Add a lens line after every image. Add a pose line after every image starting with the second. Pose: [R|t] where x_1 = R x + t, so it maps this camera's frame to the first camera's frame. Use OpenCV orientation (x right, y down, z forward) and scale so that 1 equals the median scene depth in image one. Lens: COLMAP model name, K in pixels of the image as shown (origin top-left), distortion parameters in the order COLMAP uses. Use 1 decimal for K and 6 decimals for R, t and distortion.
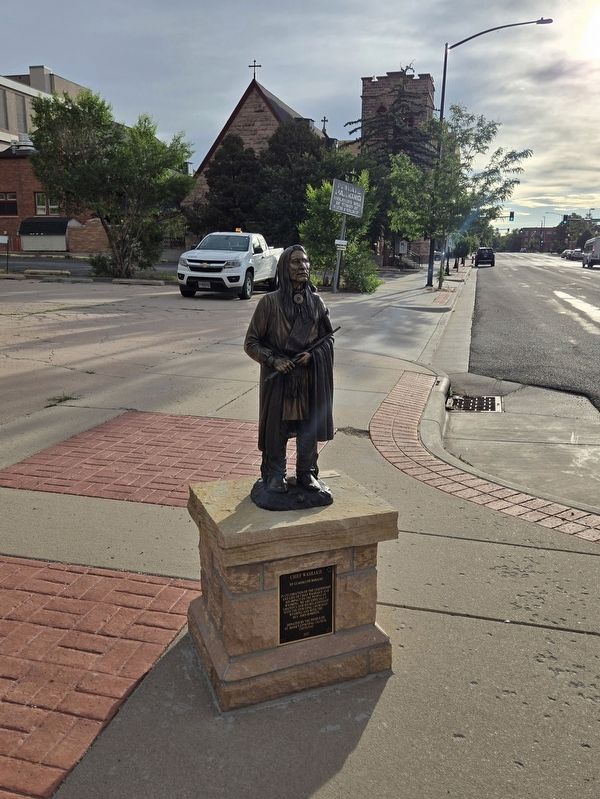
lens RADIAL K [[645.1, 0, 302.4], [0, 645.1, 393.3], [0, 0, 1]] dist [0.069858, -0.002635]
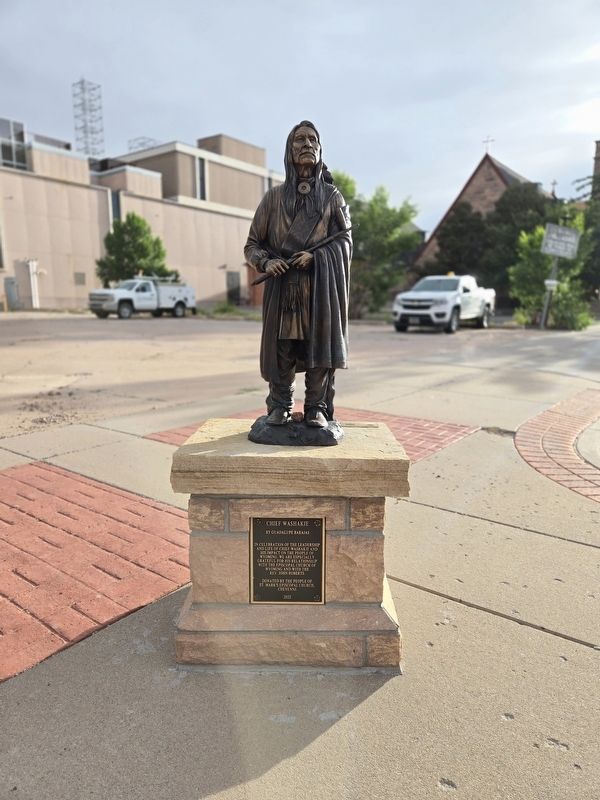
lens RADIAL K [[530.0, 0, 294.4], [0, 530.0, 407.7], [0, 0, 1]] dist [0.056736, -0.013250]
pose [[0.922763, 0.065070, -0.379835, 0.235765], [-0.073603, 0.997256, -0.007970, 0.125464], [0.378274, 0.035312, 0.925020, 0.342601]]
